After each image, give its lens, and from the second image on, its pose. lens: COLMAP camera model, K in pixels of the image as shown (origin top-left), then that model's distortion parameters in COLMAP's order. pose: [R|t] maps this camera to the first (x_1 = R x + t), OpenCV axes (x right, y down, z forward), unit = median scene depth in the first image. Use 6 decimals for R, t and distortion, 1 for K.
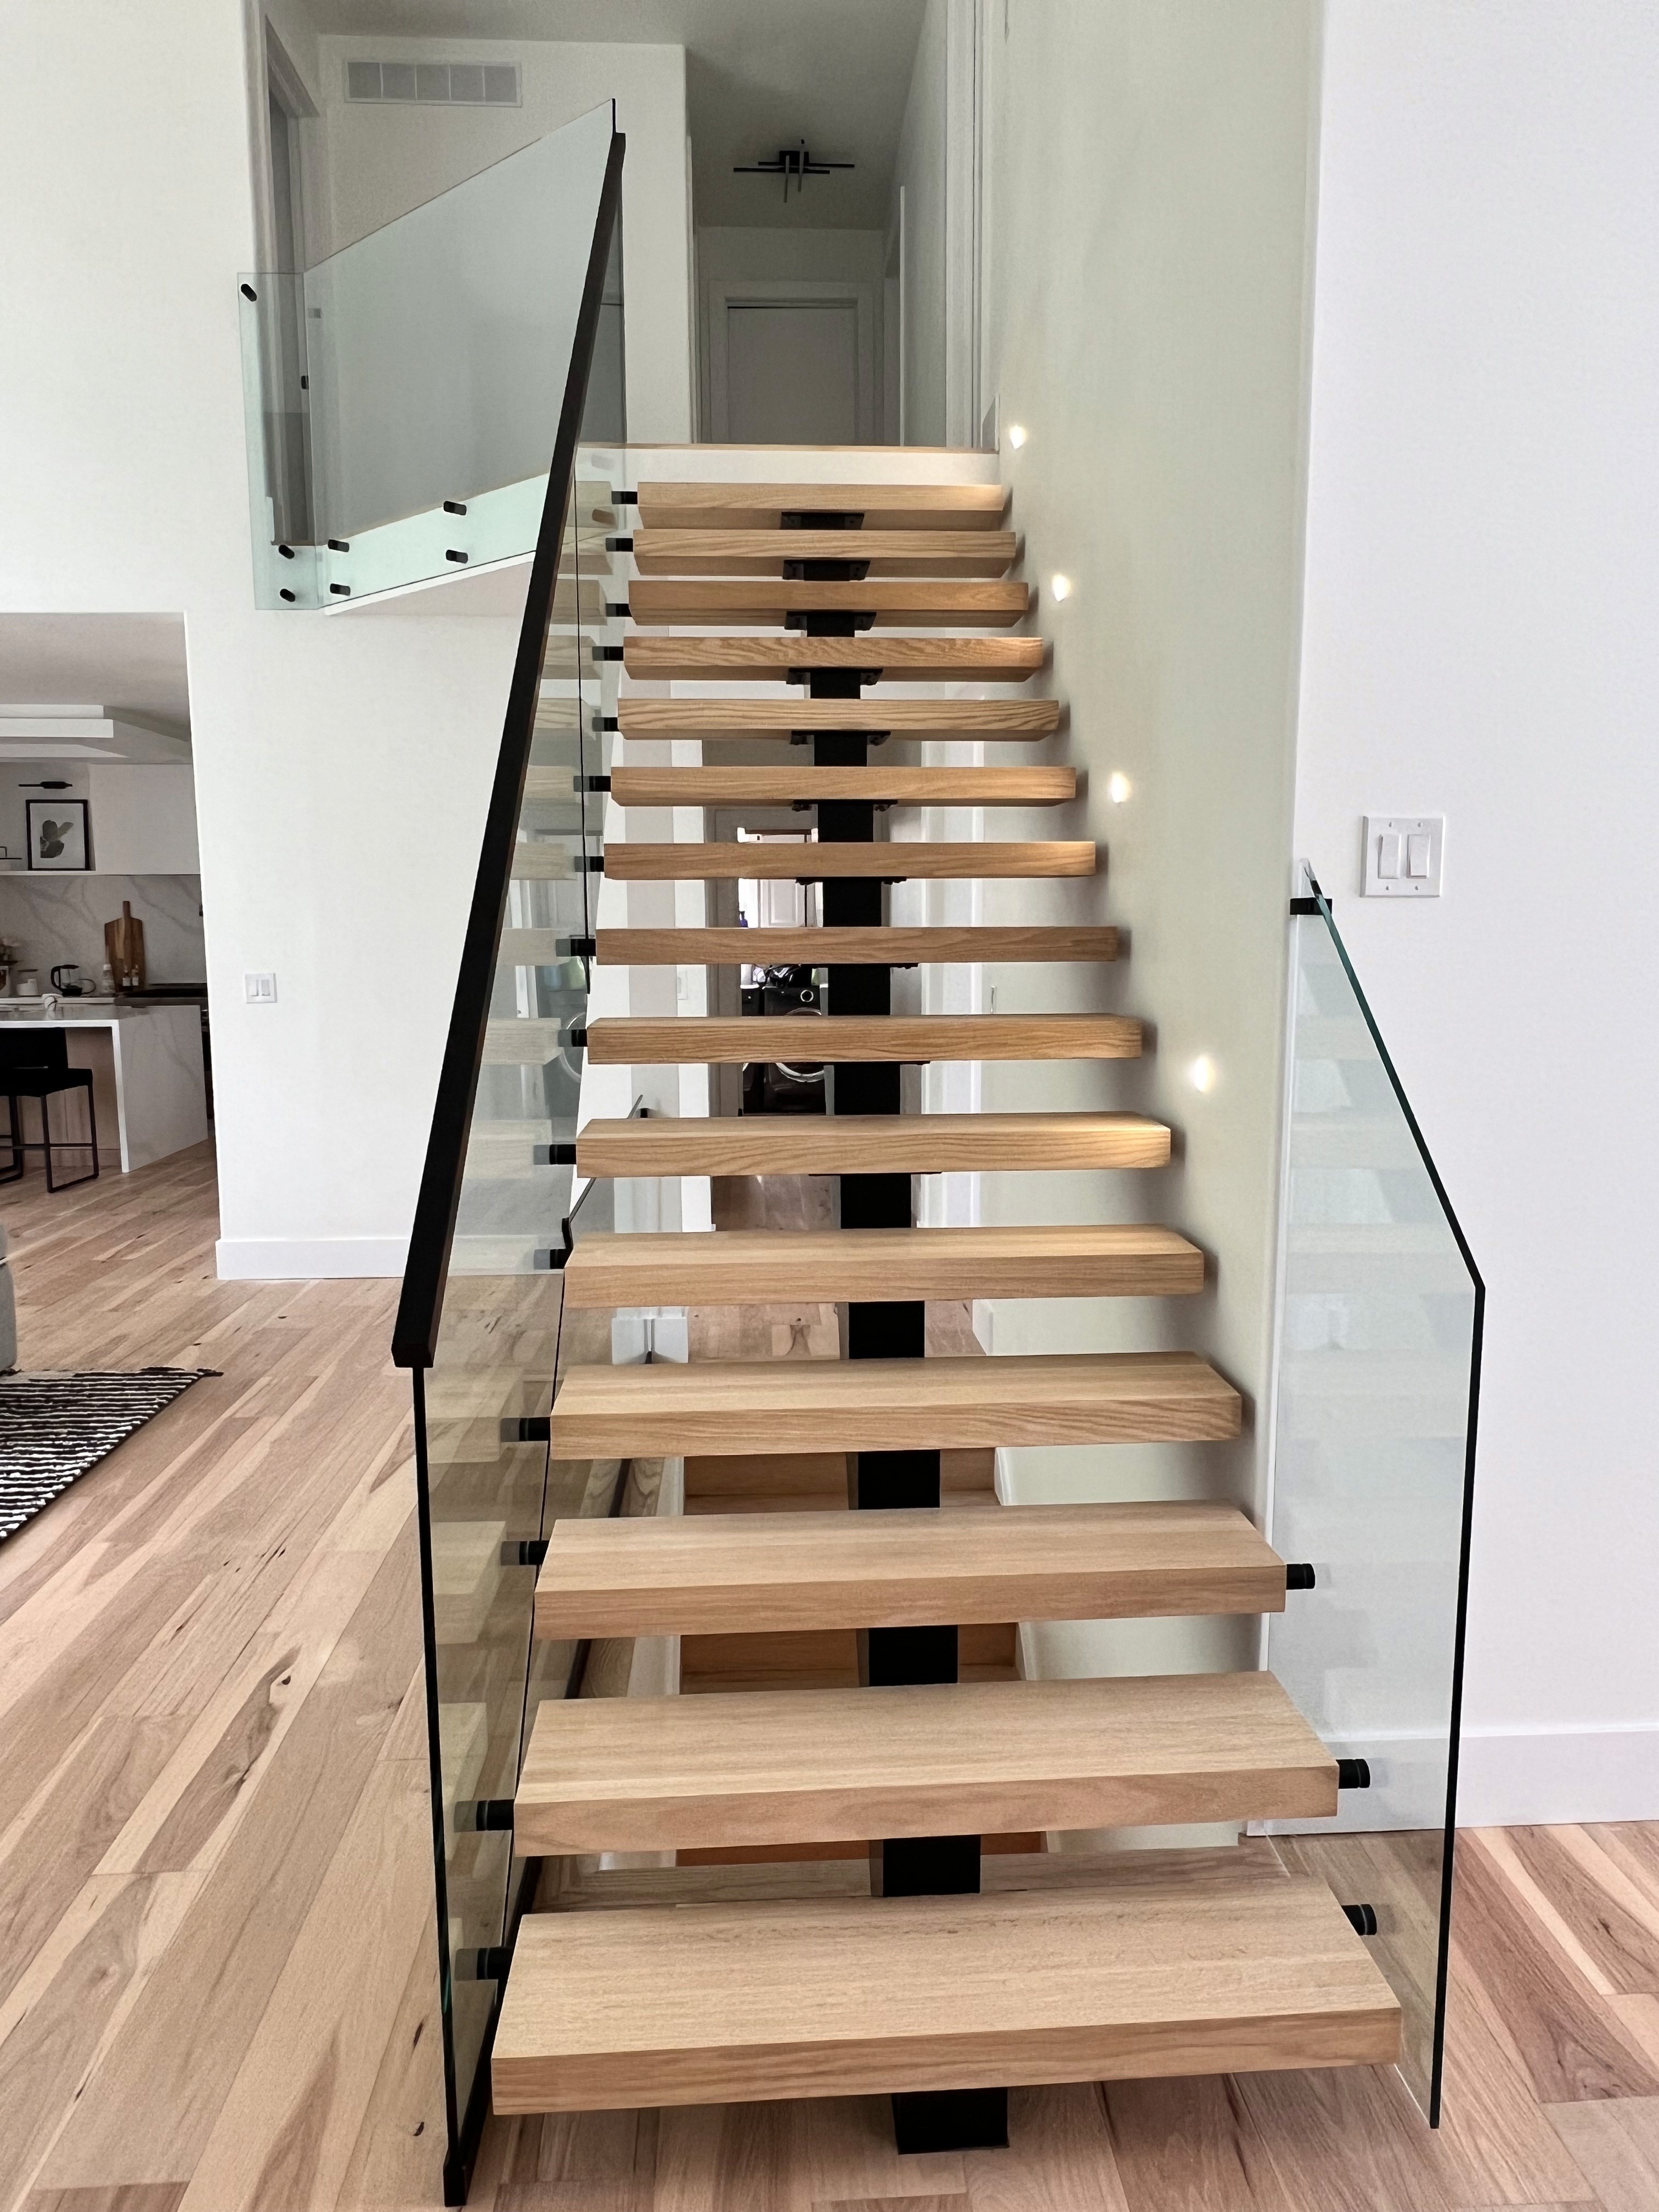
lens RADIAL K [[1479.6, 0, 840.6], [0, 1479.6, 1104.4], [0, 0, 1]] dist [-0.002617, -0.002340]
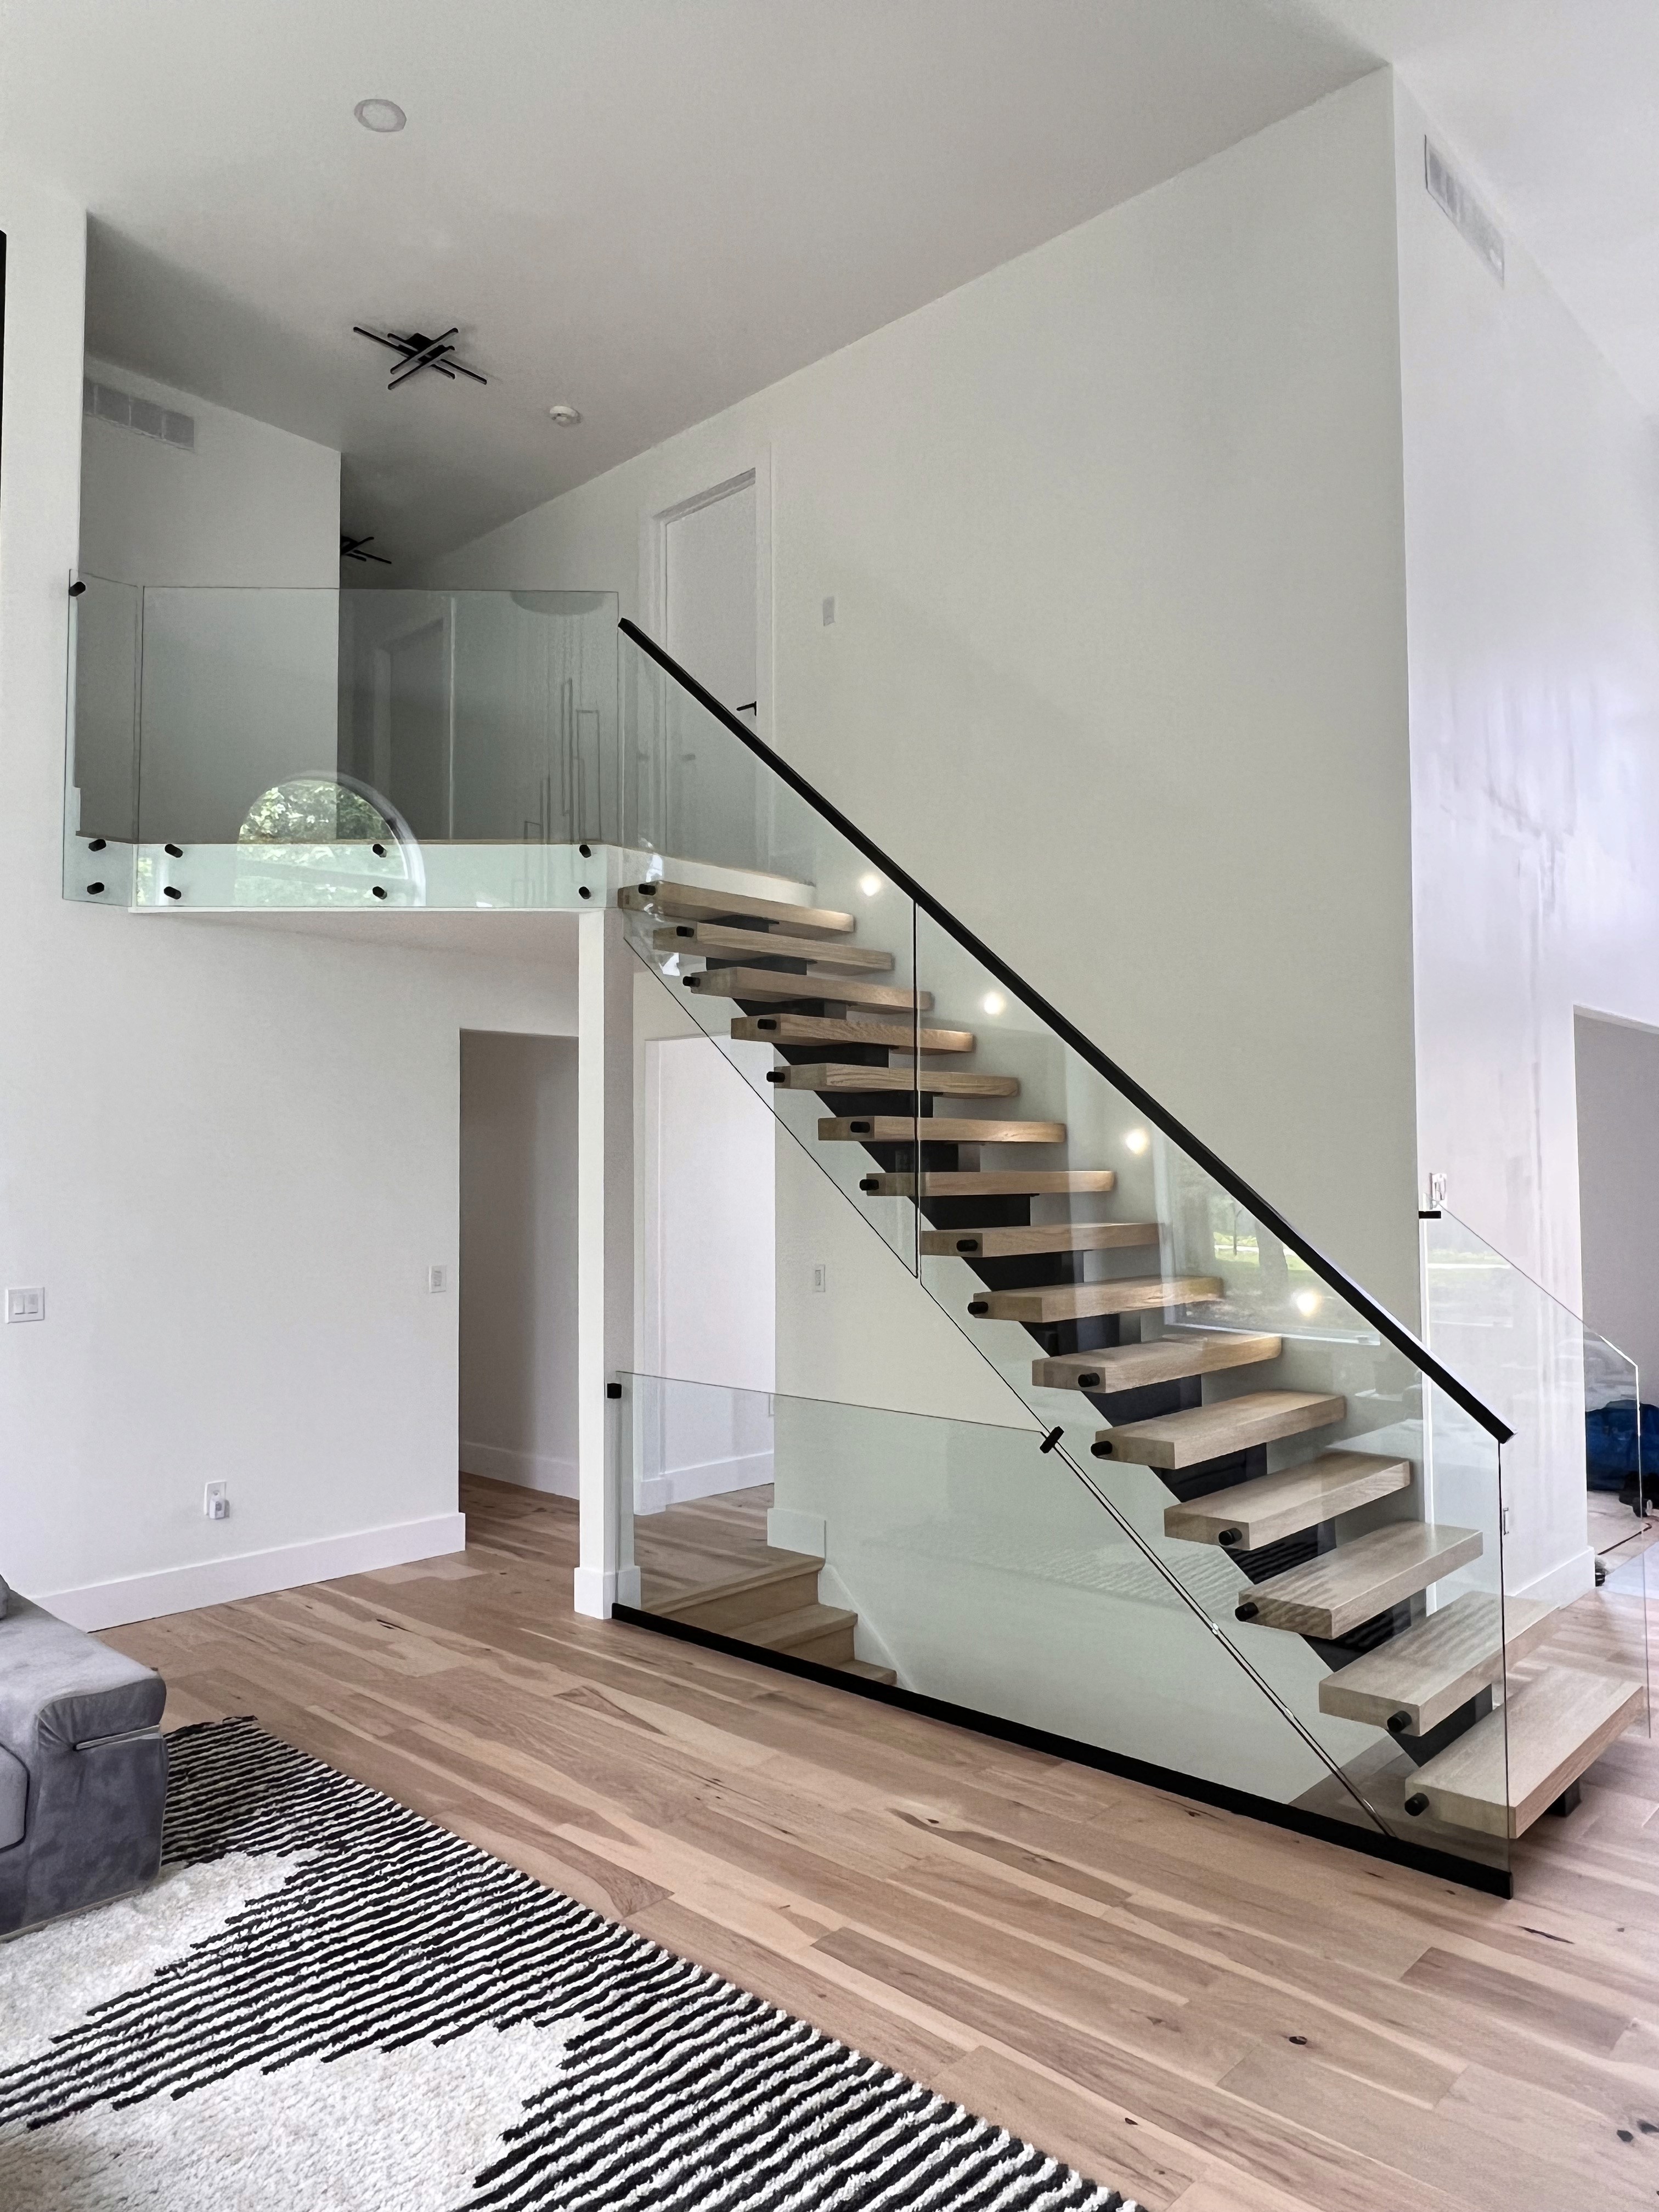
lens RADIAL K [[1479.6, 0, 840.6], [0, 1479.6, 1104.4], [0, 0, 1]] dist [-0.002617, -0.002340]
pose [[0.718902, 0.034842, 0.694237, -1.321677], [0.094226, 0.984640, -0.146990, -0.041736], [-0.688695, 0.171087, 0.704577, 0.041250]]
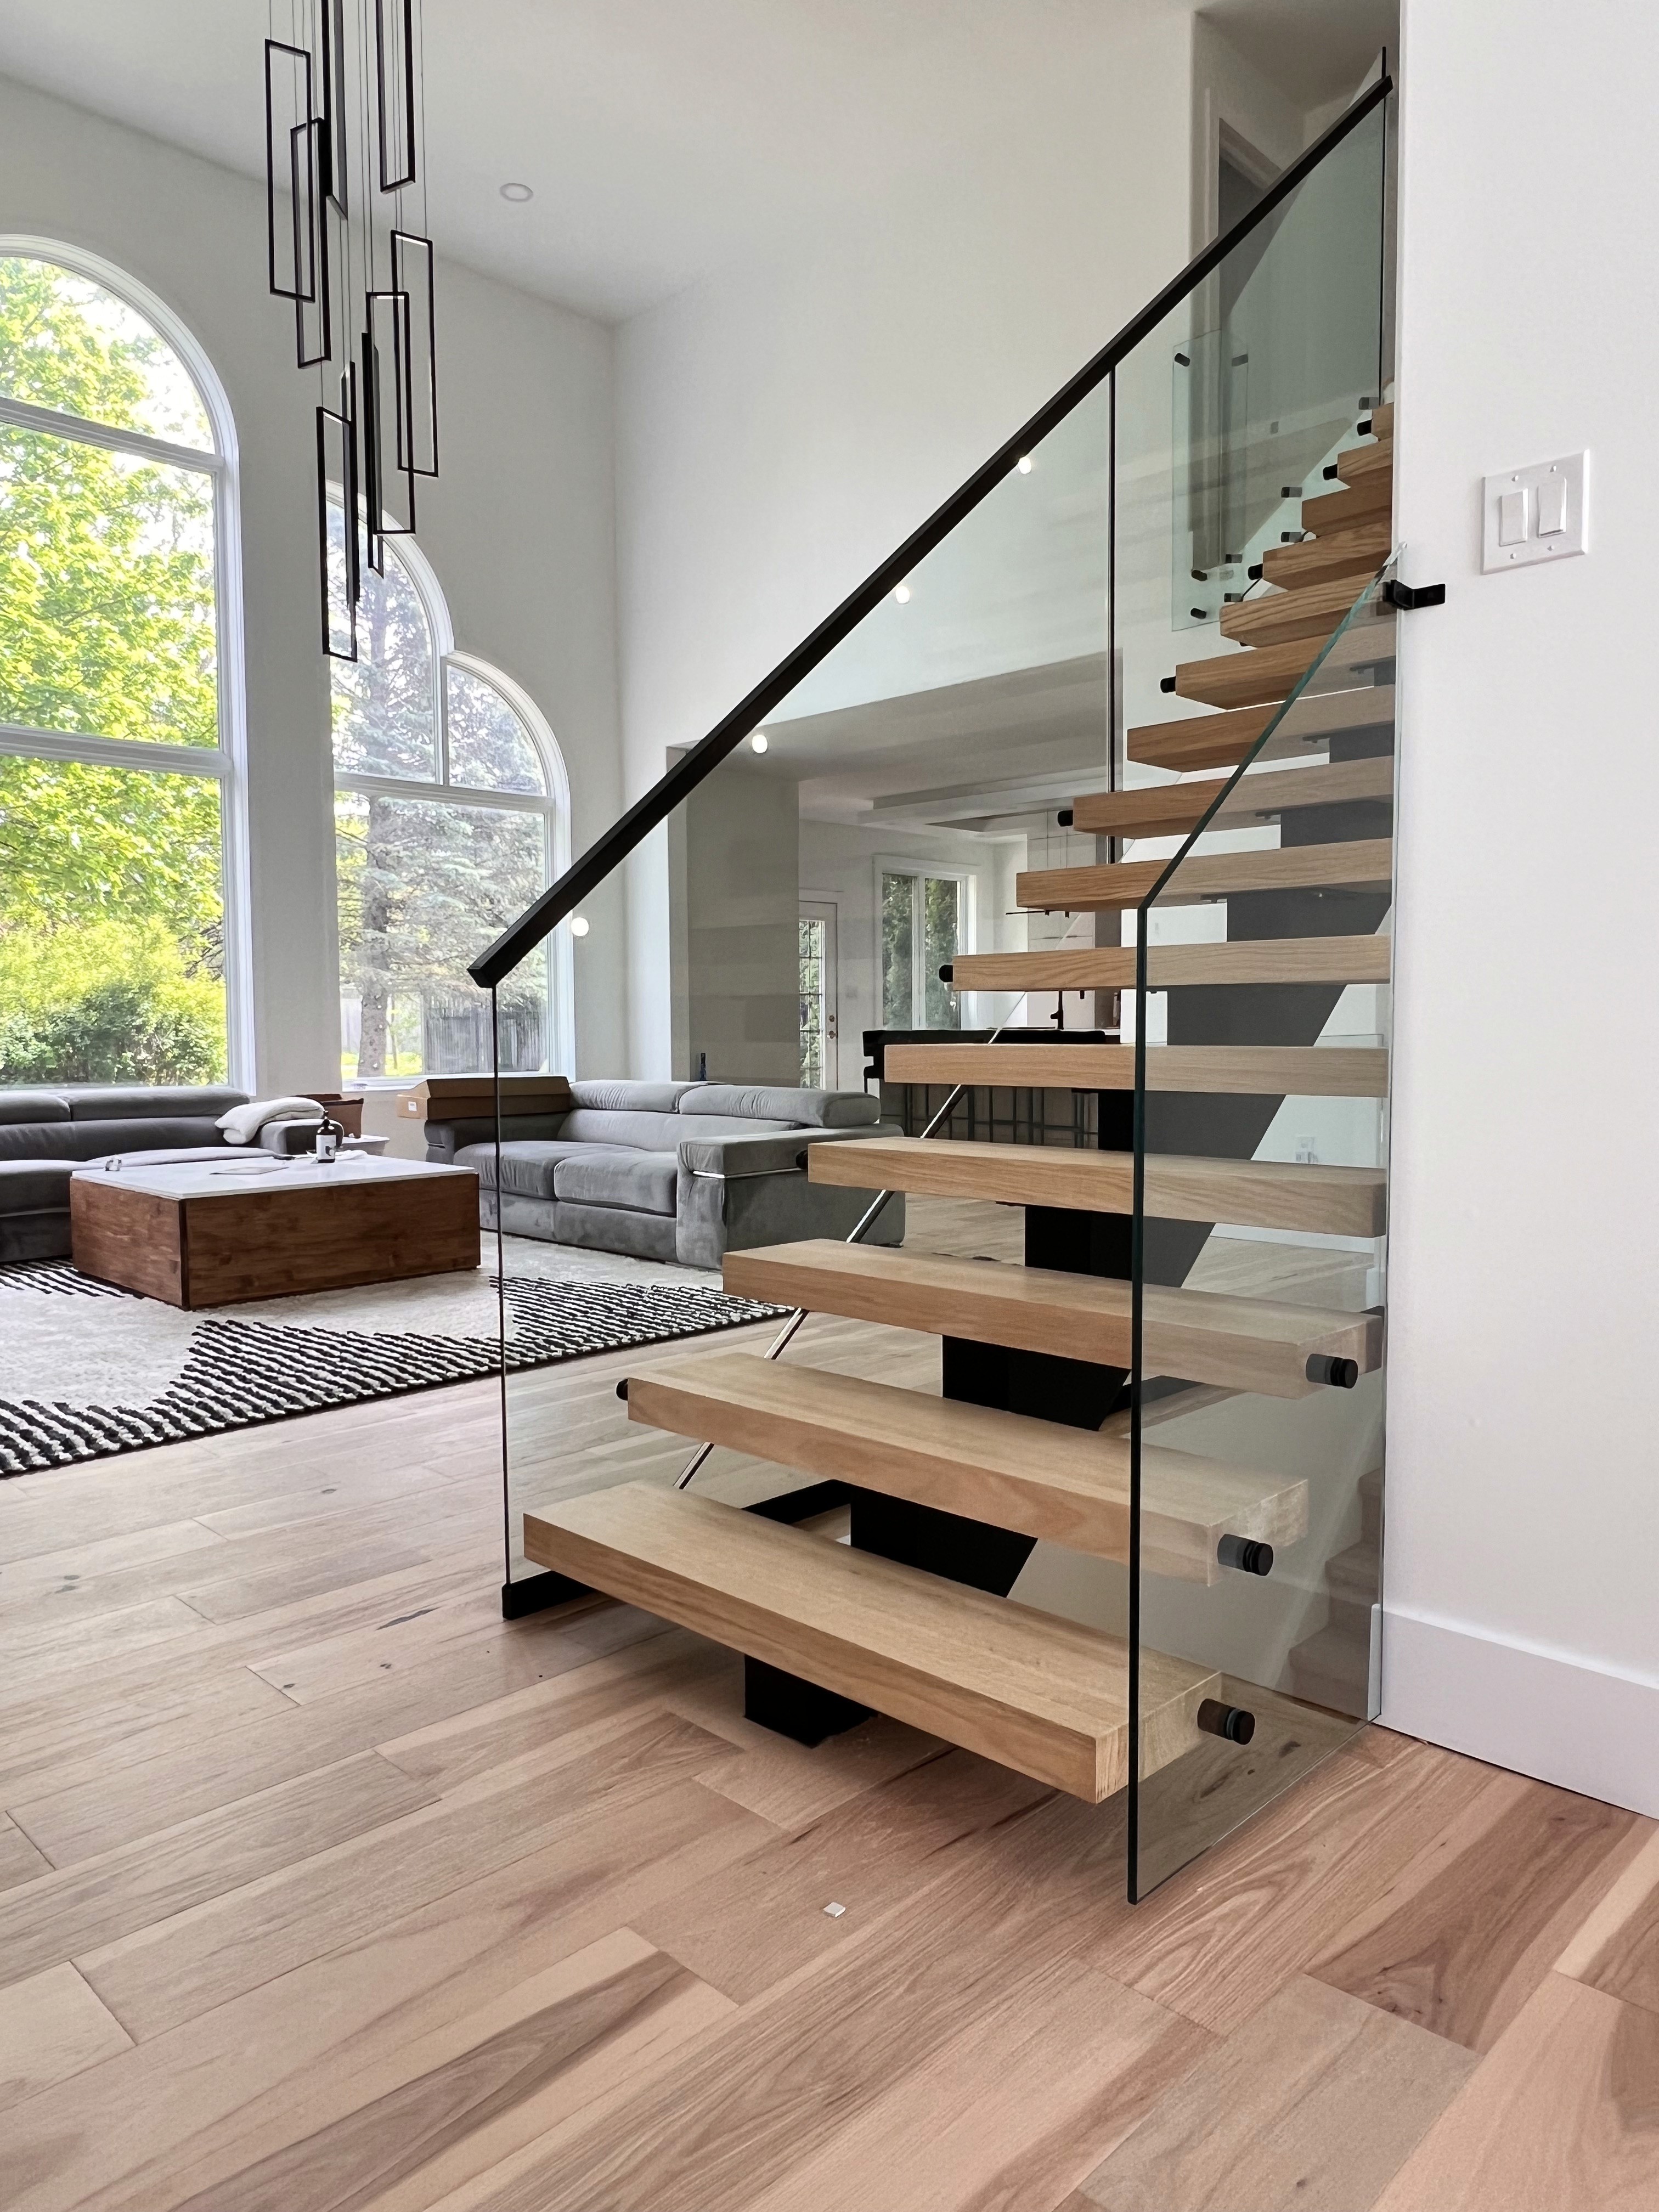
lens RADIAL K [[1479.6, 0, 840.6], [0, 1479.6, 1104.4], [0, 0, 1]] dist [-0.002617, -0.002340]
pose [[0.672309, 0.041030, -0.739132, 0.555980], [-0.092717, 0.995268, -0.029086, 0.162352], [0.734441, 0.088085, 0.672932, 0.150101]]
